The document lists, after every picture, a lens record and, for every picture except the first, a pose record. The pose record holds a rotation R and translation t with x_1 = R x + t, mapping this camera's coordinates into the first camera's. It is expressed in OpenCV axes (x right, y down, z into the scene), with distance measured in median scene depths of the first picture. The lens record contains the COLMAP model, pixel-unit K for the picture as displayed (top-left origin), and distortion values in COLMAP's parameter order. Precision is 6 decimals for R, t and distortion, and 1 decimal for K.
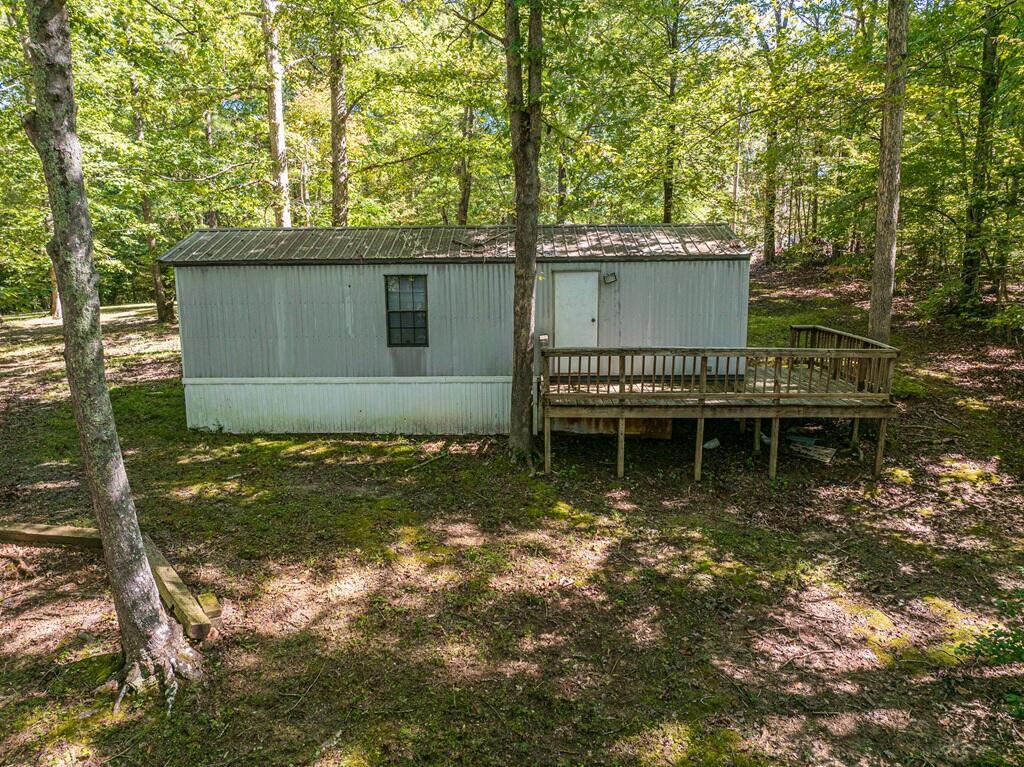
lens RADIAL K [[729.3, 0, 512.0], [0, 729.3, 383.5], [0, 0, 1]] dist [-0.036604, 0.001680]
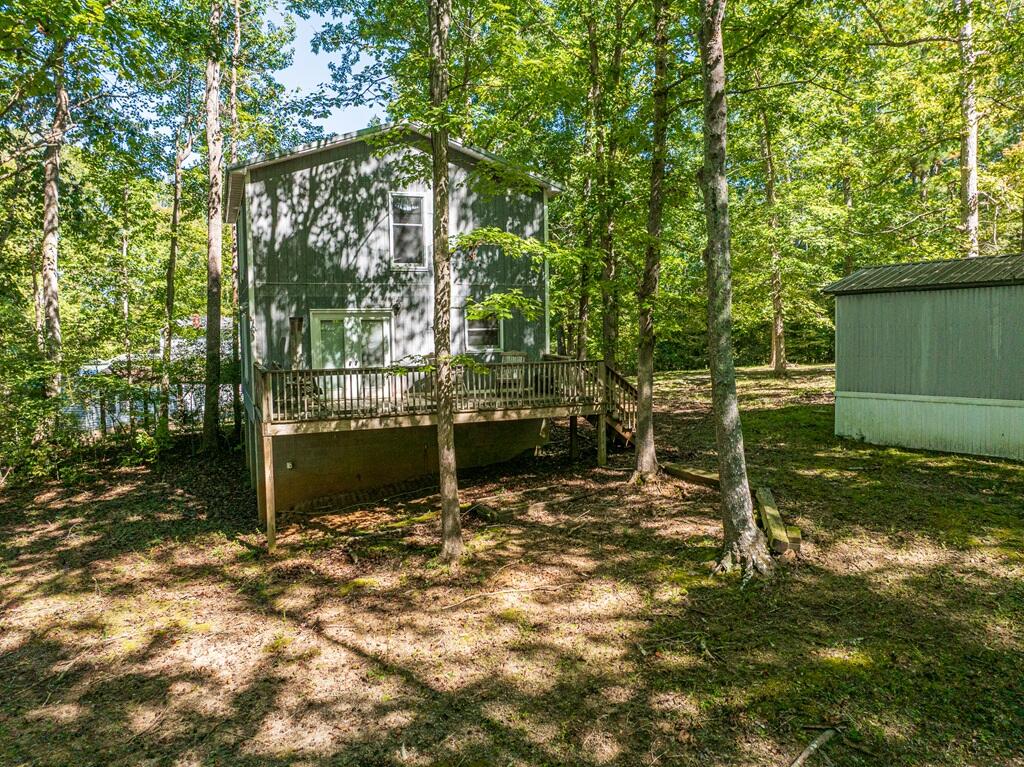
lens RADIAL K [[729.3, 0, 512.0], [0, 729.3, 383.5], [0, 0, 1]] dist [-0.036604, 0.001680]
pose [[0.589998, 0.043044, -0.806256, 0.188002], [-0.130731, 0.990494, -0.042786, 0.103237], [0.796750, 0.130647, 0.590017, -0.107138]]
